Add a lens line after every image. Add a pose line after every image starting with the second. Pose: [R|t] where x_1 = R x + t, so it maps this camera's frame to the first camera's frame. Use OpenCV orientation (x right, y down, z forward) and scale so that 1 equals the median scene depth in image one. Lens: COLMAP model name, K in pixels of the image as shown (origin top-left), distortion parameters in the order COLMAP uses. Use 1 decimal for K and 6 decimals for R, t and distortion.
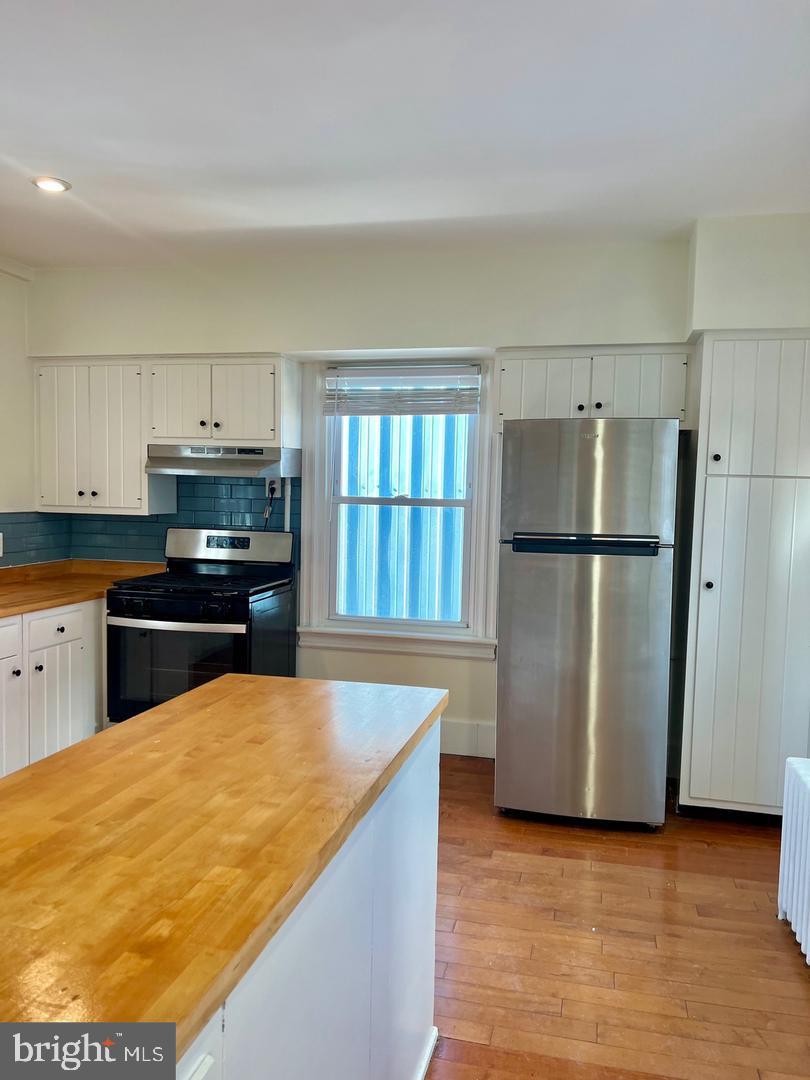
lens RADIAL K [[811.2, 0, 405.3], [0, 811.2, 543.5], [0, 0, 1]] dist [0.054780, -0.051471]
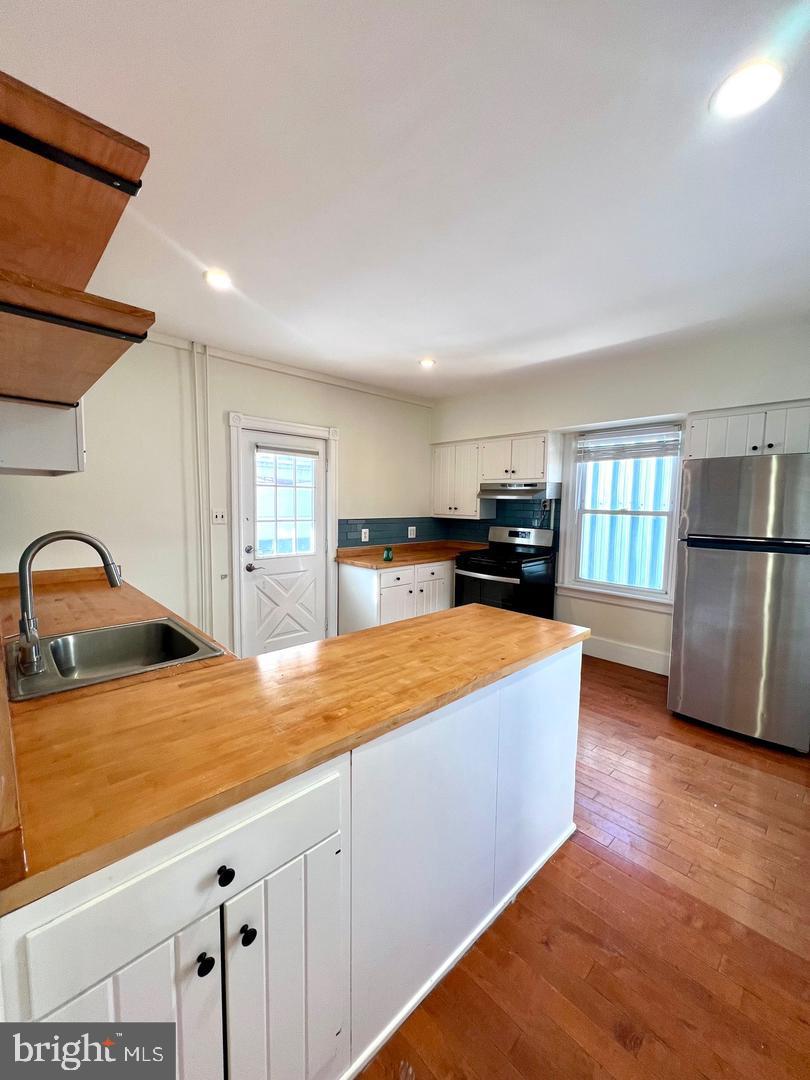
lens RADIAL K [[433.1, 0, 405.4], [0, 433.1, 536.6], [0, 0, 1]] dist [0.000431, 0.001433]
pose [[0.842423, 0.034184, -0.537731, 0.111089], [-0.030293, 0.999412, 0.016075, -0.005083], [0.537964, 0.002748, 0.842963, 0.029326]]
